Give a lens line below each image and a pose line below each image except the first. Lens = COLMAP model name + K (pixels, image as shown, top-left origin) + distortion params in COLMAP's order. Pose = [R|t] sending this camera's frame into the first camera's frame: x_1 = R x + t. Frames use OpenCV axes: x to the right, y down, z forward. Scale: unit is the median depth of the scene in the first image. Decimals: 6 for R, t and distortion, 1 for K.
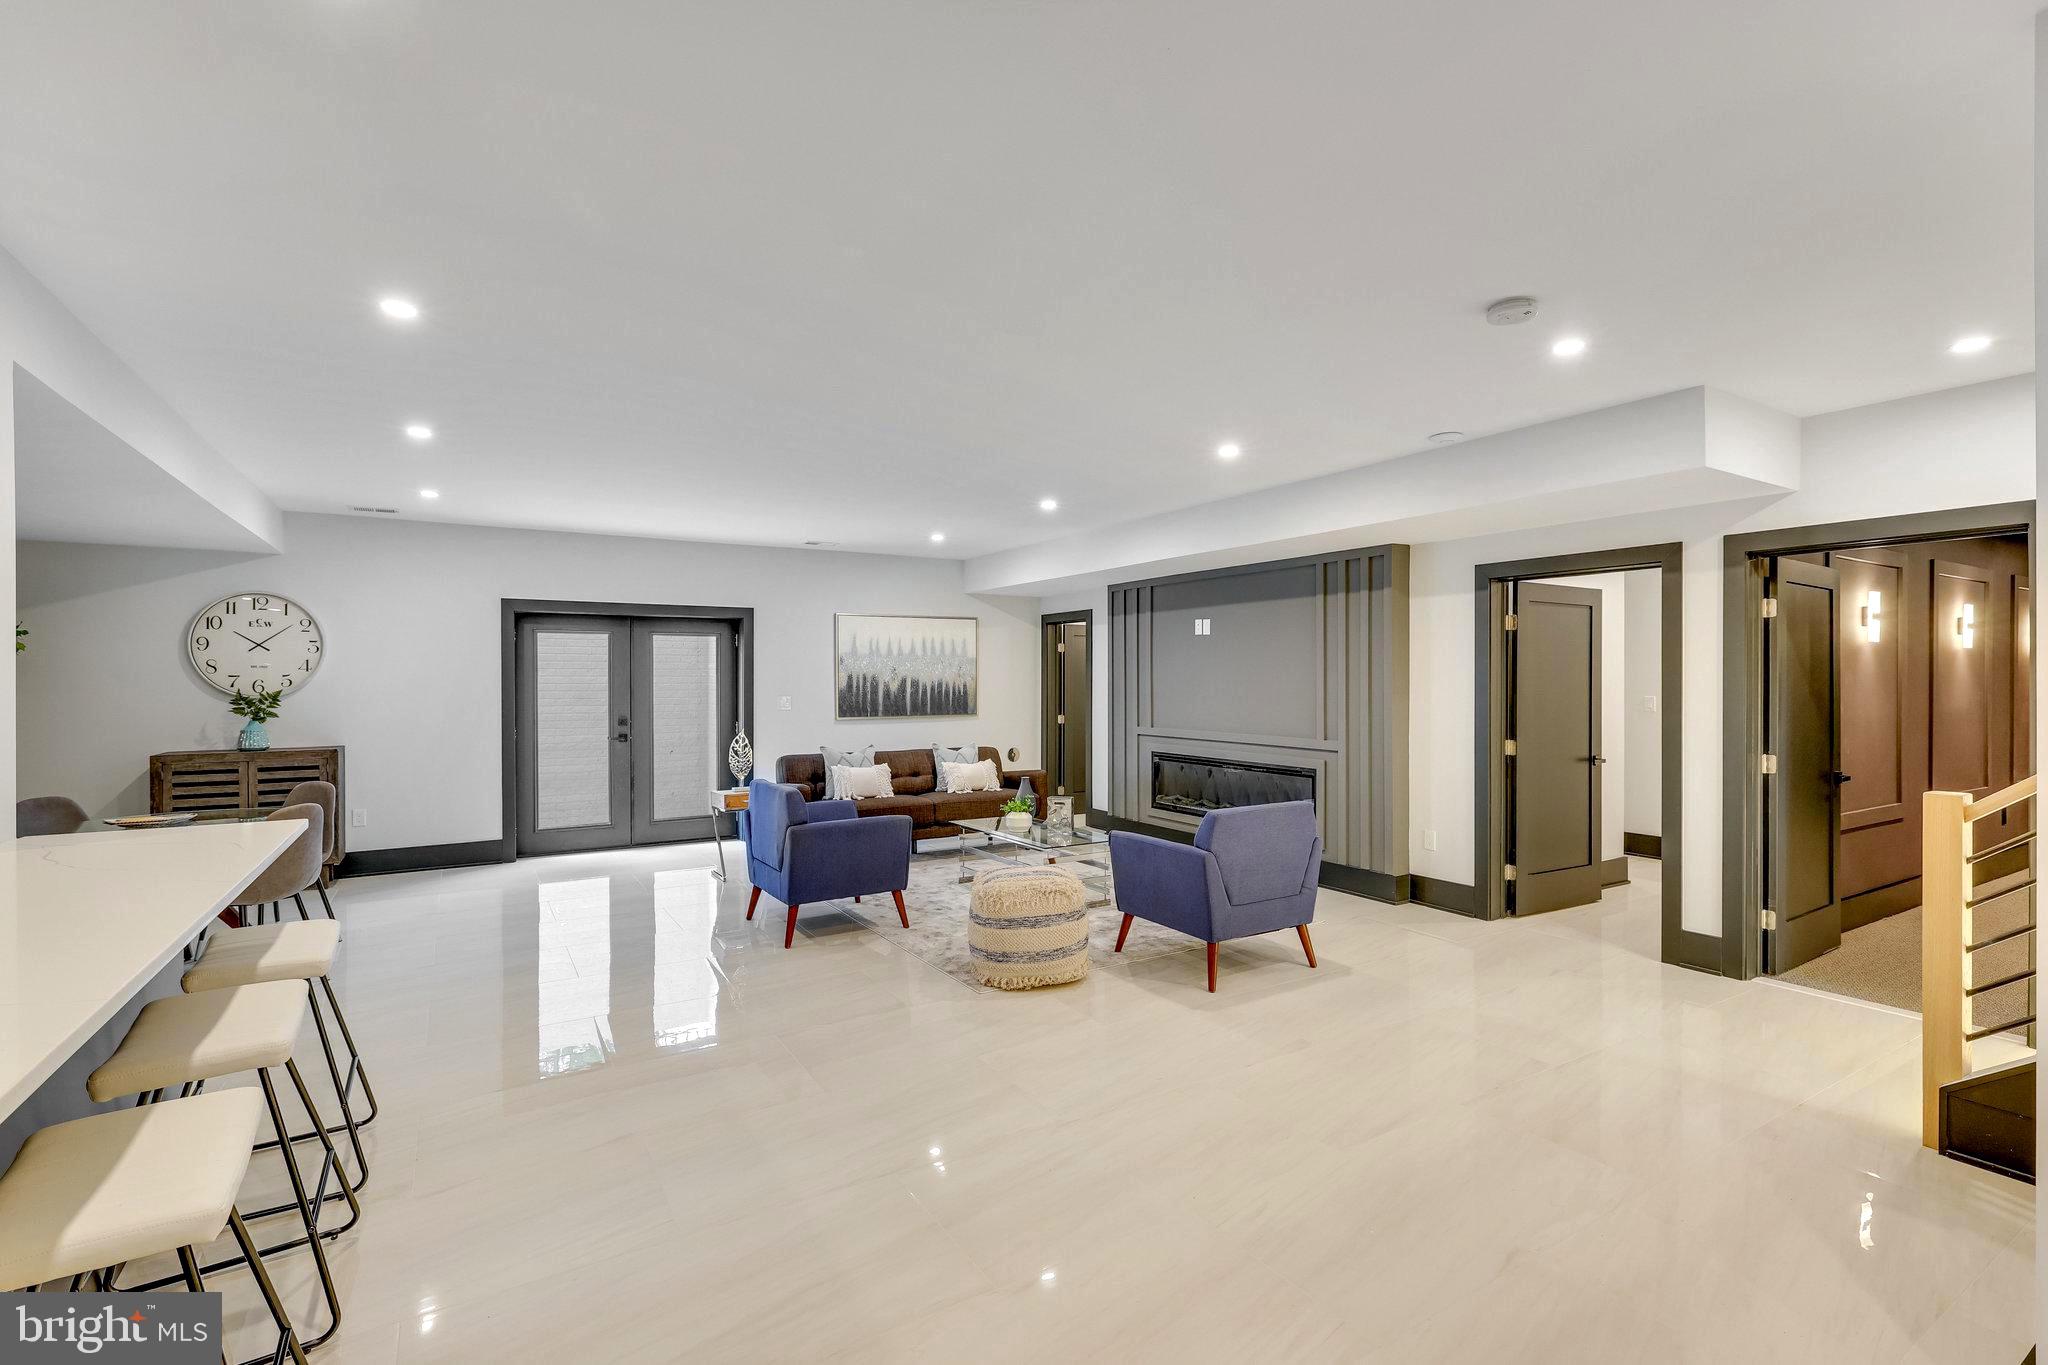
lens RADIAL K [[917.5, 0, 1024.0], [0, 917.5, 682.5], [0, 0, 1]] dist [-0.000669, -0.000119]
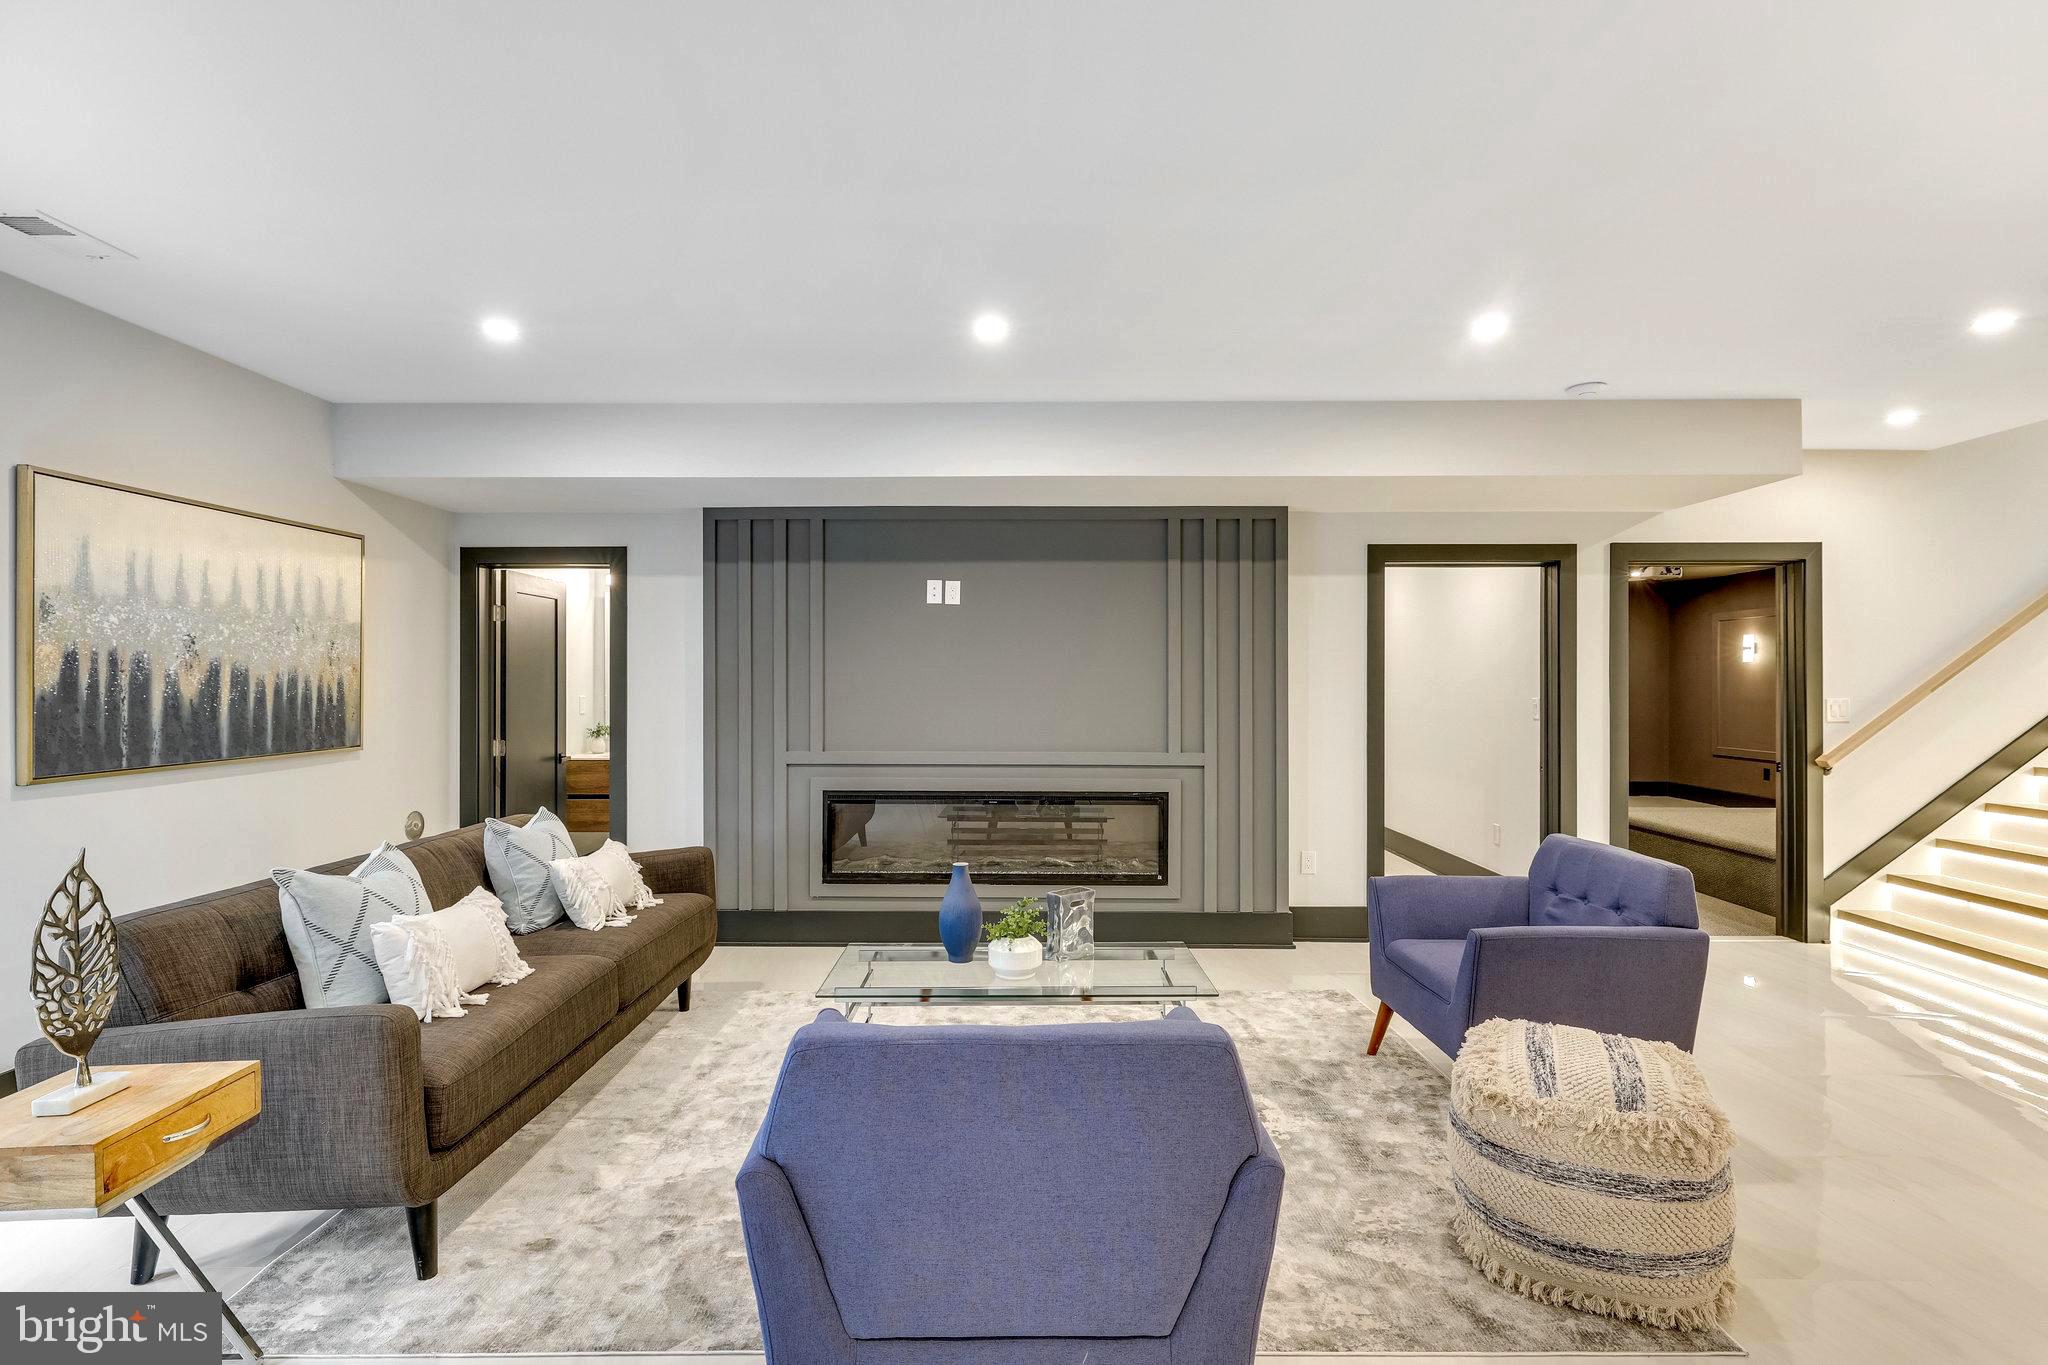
lens RADIAL K [[965.5, 0, 1024.0], [0, 965.5, 682.5], [0, 0, 1]] dist [-0.000706, -0.000207]
pose [[0.533061, 0.001530, 0.846075, -0.304024], [0.002166, 0.999993, -0.003173, 0.005076], [-0.846074, 0.003524, 0.533054, 0.497790]]
